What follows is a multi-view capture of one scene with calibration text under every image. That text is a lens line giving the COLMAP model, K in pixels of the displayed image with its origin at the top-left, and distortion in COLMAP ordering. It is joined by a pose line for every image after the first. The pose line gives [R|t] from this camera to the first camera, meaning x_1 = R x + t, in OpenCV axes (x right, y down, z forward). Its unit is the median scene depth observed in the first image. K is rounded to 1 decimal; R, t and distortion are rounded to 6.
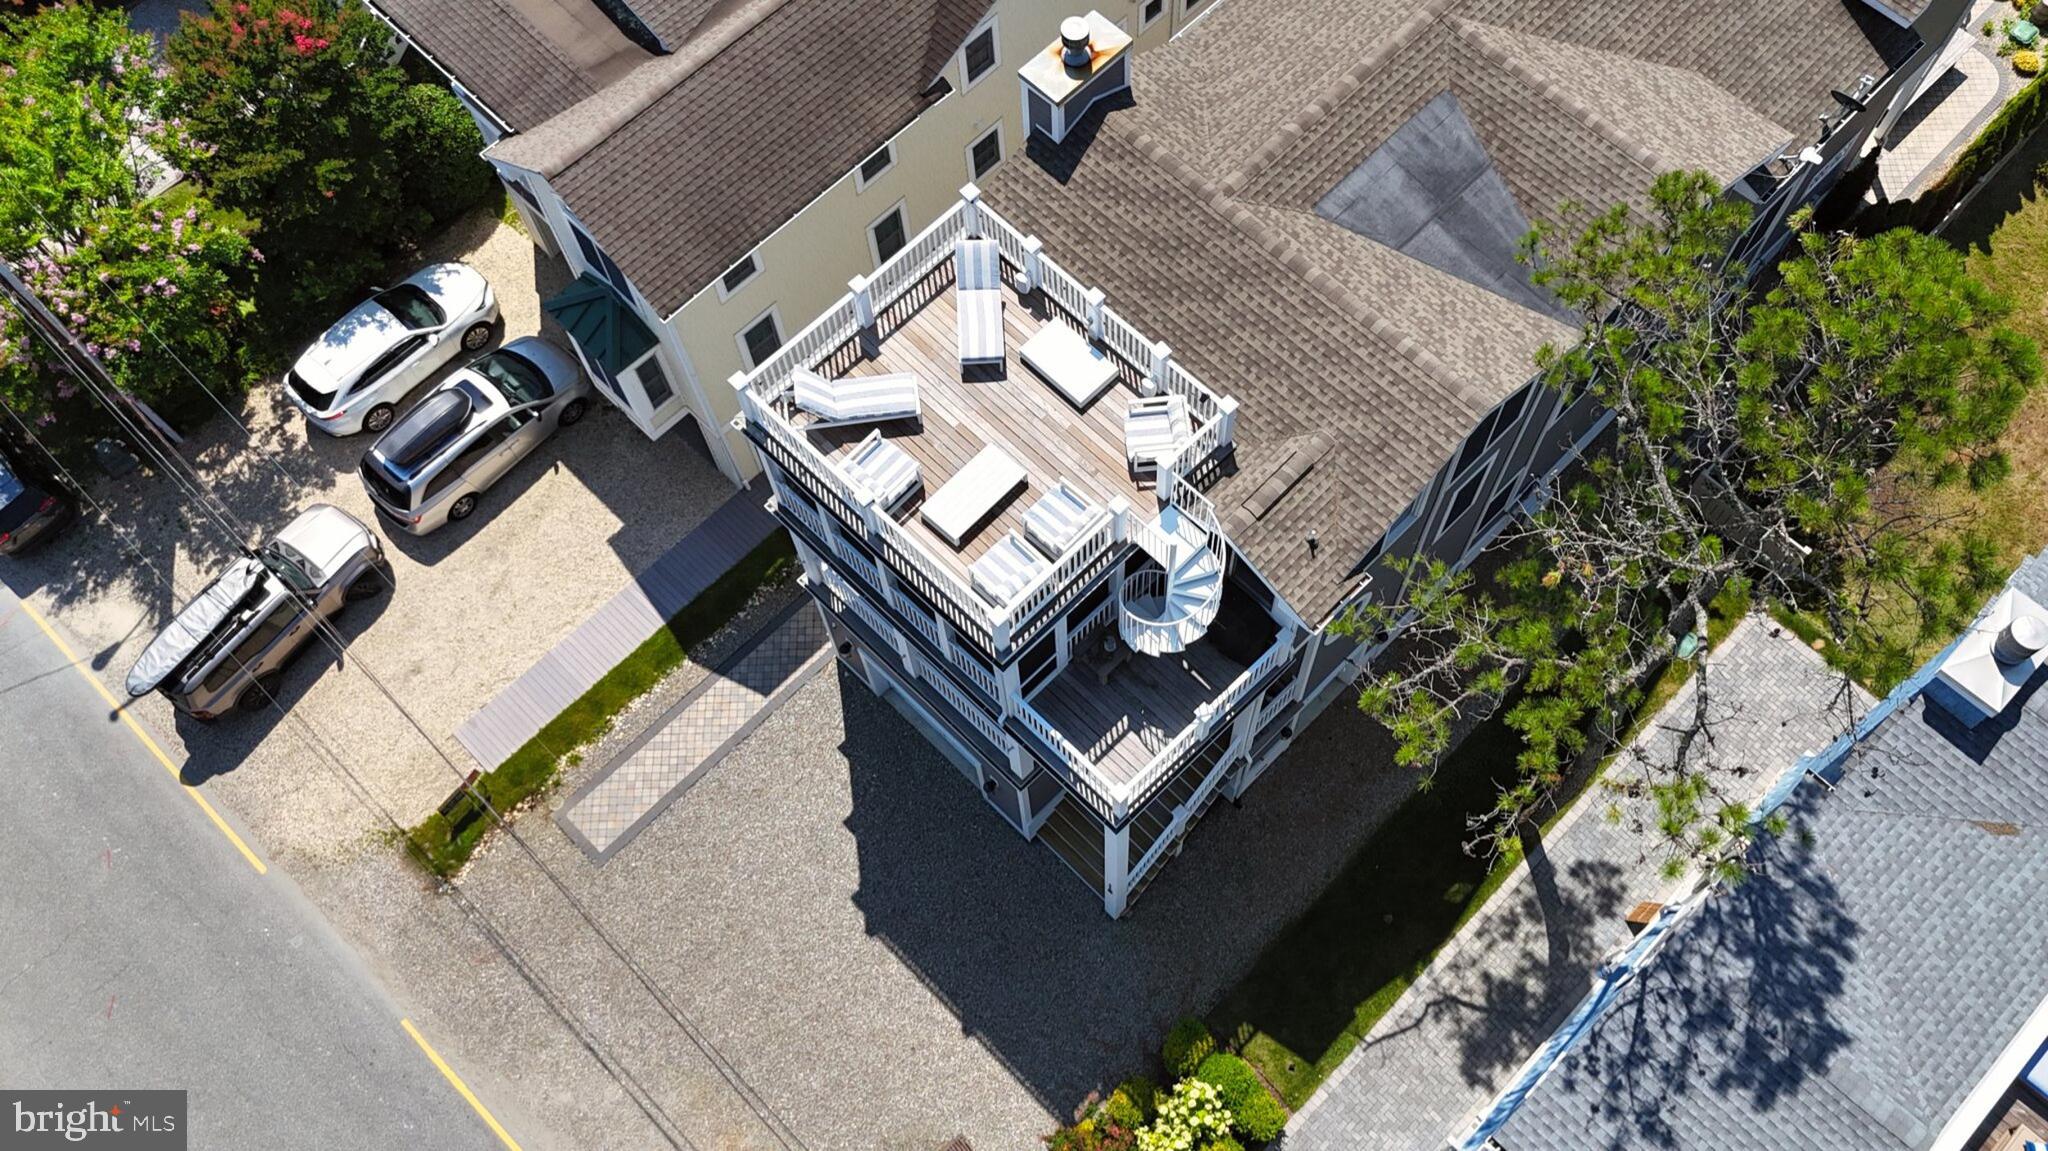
lens RADIAL K [[1895.2, 0, 1087.0], [0, 1895.2, 500.6], [0, 0, 1]] dist [0.049233, -0.005390]
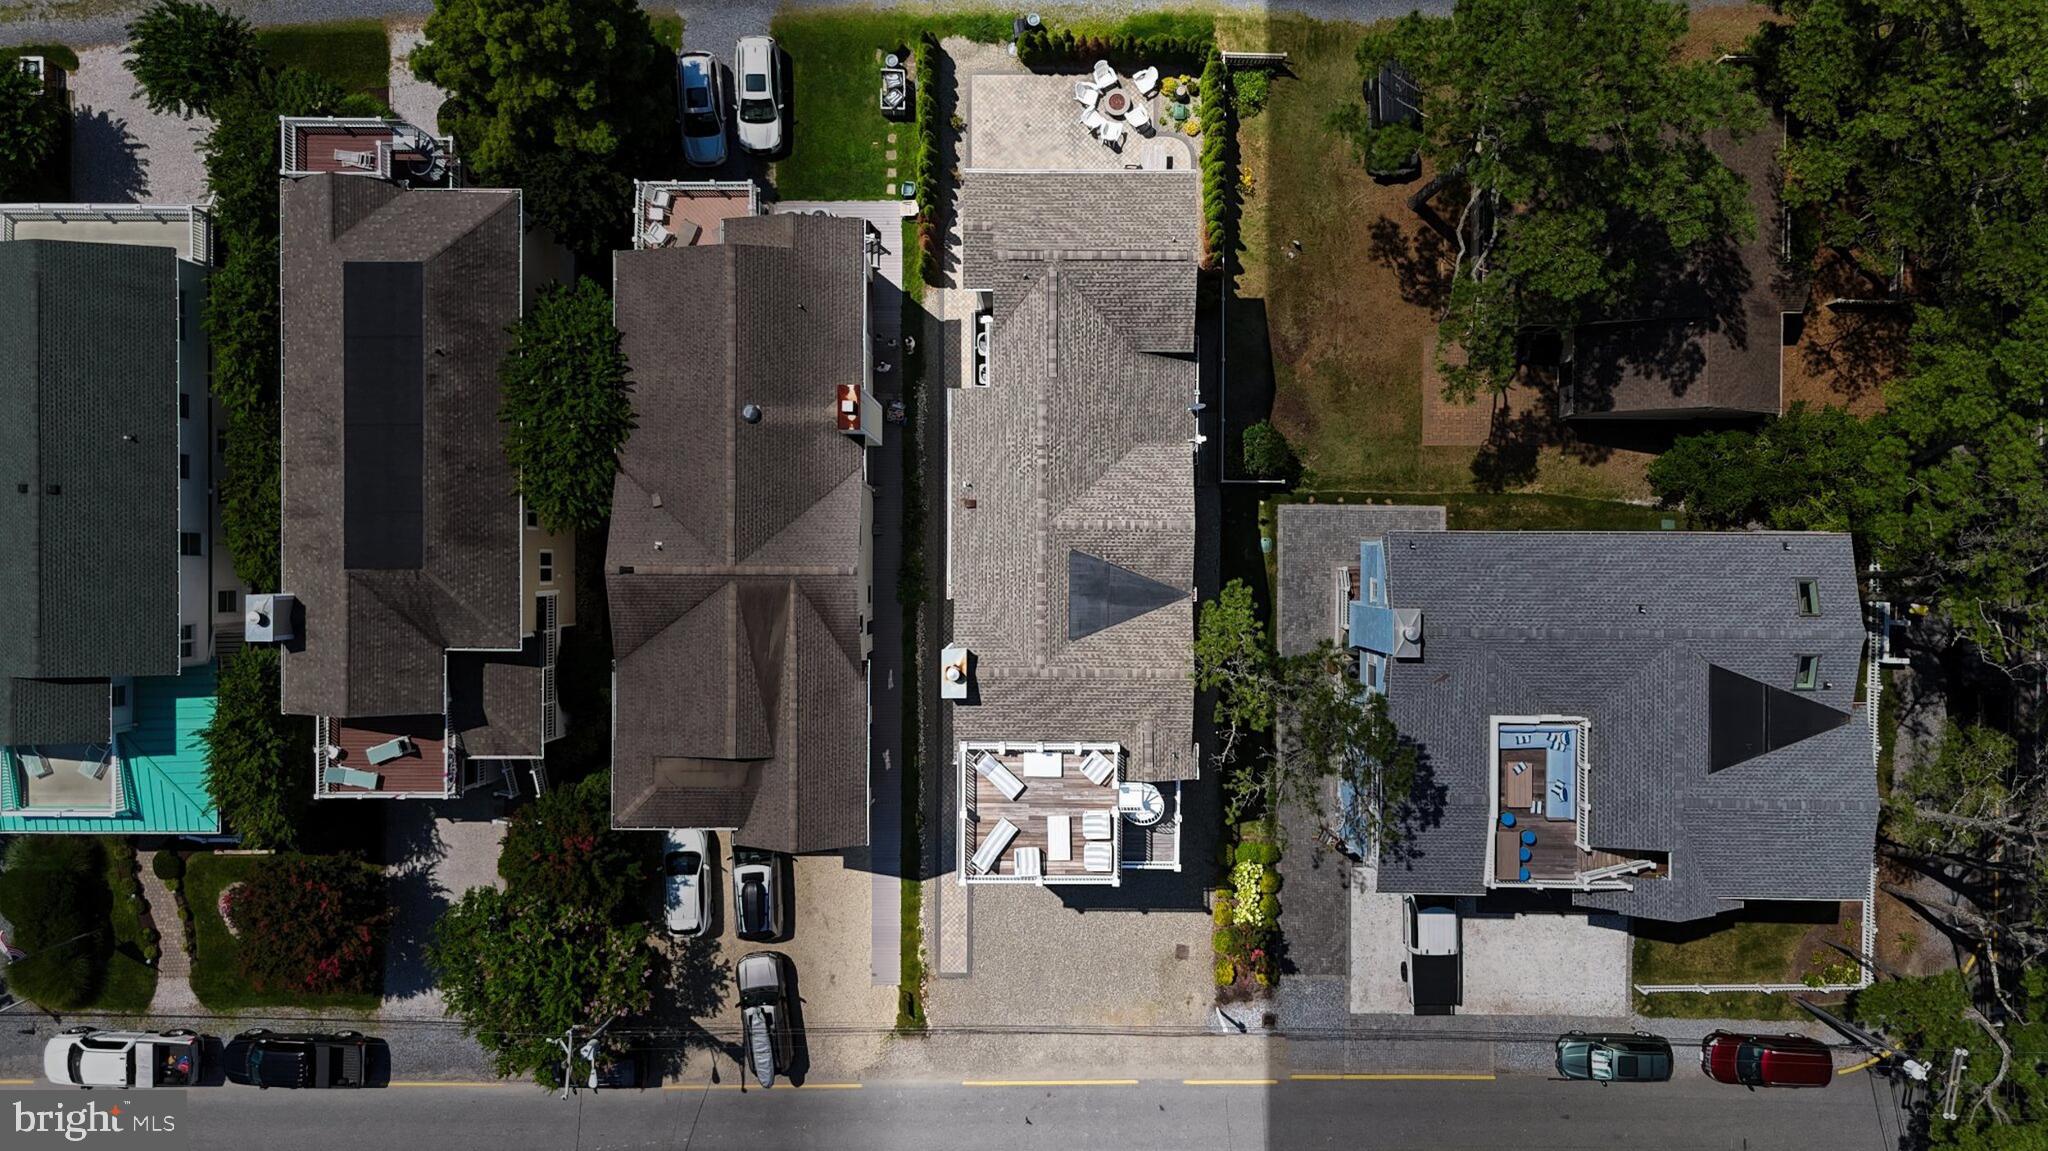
lens RADIAL K [[1772.9, 0, 1034.2], [0, 1772.9, 570.2], [0, 0, 1]] dist [0.157501, -0.237150]
pose [[0.717615, -0.696432, -0.003435, 0.120417], [0.631538, 0.648652, 0.424748, -0.889070], [-0.293580, -0.306975, 0.905305, -0.691330]]
